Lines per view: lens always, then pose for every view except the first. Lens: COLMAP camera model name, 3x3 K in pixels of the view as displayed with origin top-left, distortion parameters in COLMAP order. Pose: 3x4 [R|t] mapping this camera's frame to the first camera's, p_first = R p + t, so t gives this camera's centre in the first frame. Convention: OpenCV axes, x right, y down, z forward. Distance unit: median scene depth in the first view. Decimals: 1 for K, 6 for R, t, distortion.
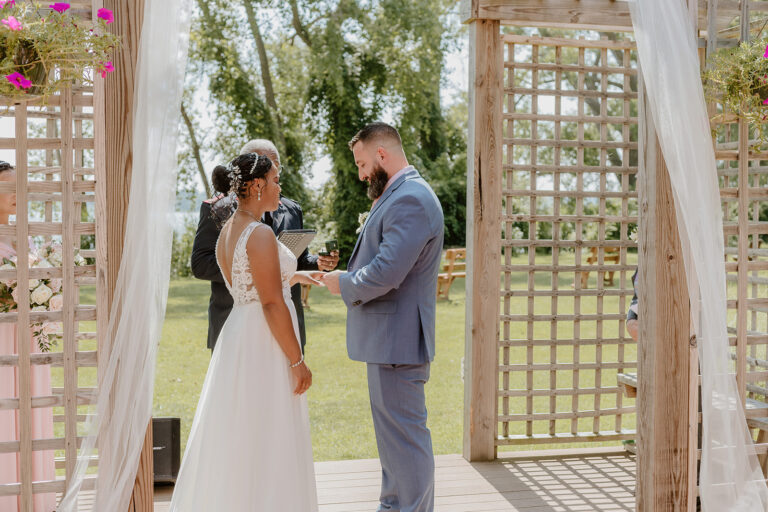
lens RADIAL K [[1109.5, 0, 384.0], [0, 1109.5, 256.0], [0, 0, 1]] dist [0.161538, 0.029912]
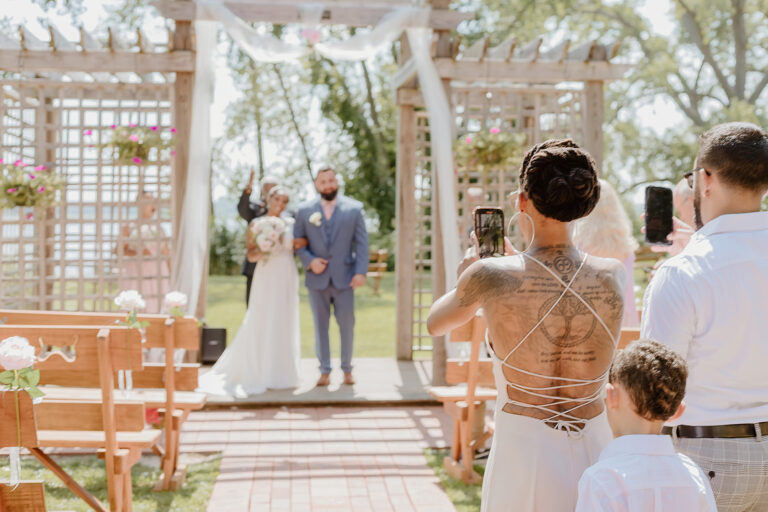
lens RADIAL K [[1109.5, 0, 384.0], [0, 1109.5, 256.0], [0, 0, 1]] dist [0.161538, 0.029912]
pose [[0.993365, 0.011245, -0.114450, 0.037756], [-0.012213, 0.999895, -0.007760, 0.005582], [0.114351, 0.009106, 0.993399, -0.104108]]
